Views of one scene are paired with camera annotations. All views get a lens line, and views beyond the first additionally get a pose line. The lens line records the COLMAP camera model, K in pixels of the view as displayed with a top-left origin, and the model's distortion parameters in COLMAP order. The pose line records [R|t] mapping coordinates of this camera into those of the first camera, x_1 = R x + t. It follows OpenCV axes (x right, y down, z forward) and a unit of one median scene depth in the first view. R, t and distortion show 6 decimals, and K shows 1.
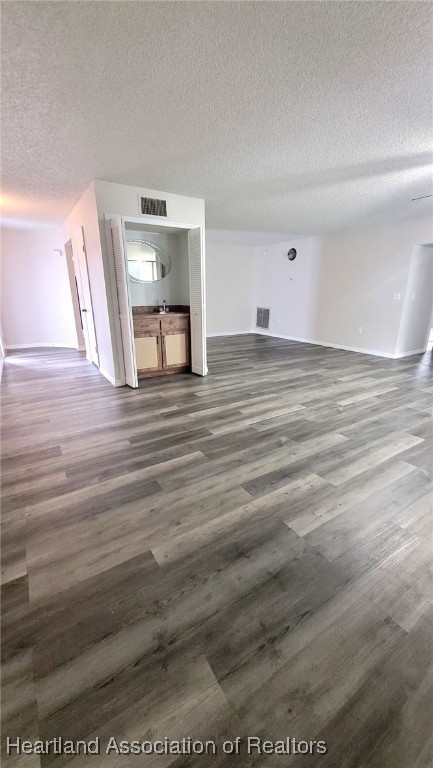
lens RADIAL K [[299.6, 0, 216.5], [0, 299.6, 384.0], [0, 0, 1]] dist [0.000676, 0.000008]
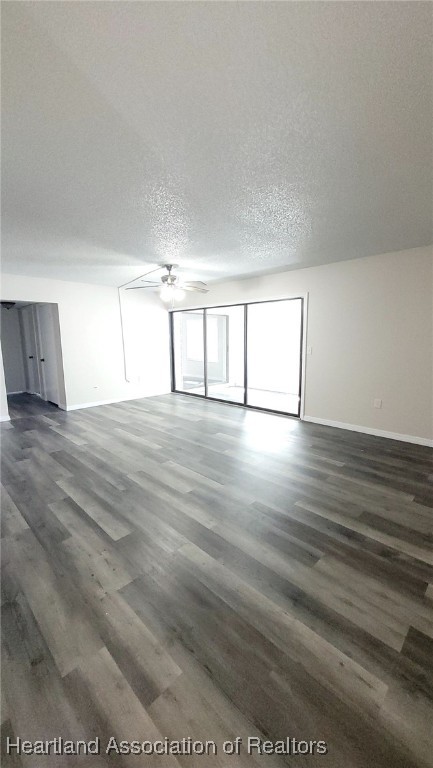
lens RADIAL K [[299.6, 0, 216.5], [0, 299.6, 384.0], [0, 0, 1]] dist [0.000676, 0.000008]
pose [[-0.225423, -0.147602, 0.963015, -0.532732], [0.297225, 0.930916, 0.212256, -0.261484], [-0.927816, 0.334079, -0.165979, 0.741910]]
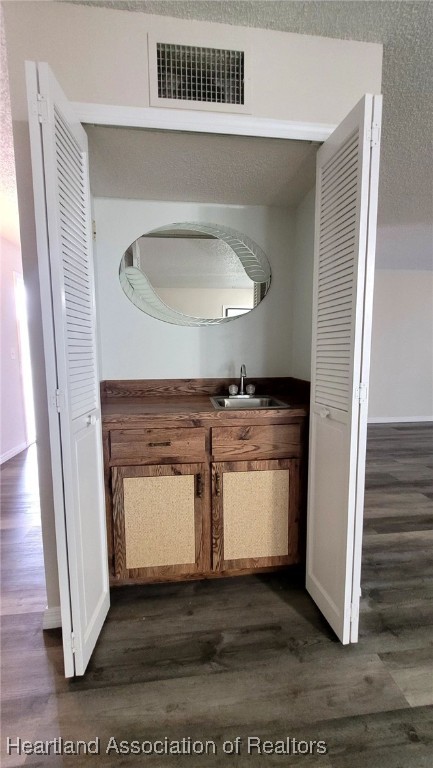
lens RADIAL K [[299.6, 0, 216.5], [0, 299.6, 384.0], [0, 0, 1]] dist [0.000676, 0.000008]
pose [[0.901570, 0.044413, -0.430348, -0.044446], [-0.122930, 0.980015, -0.156395, -0.211213], [0.414801, 0.193904, 0.889011, 0.712736]]
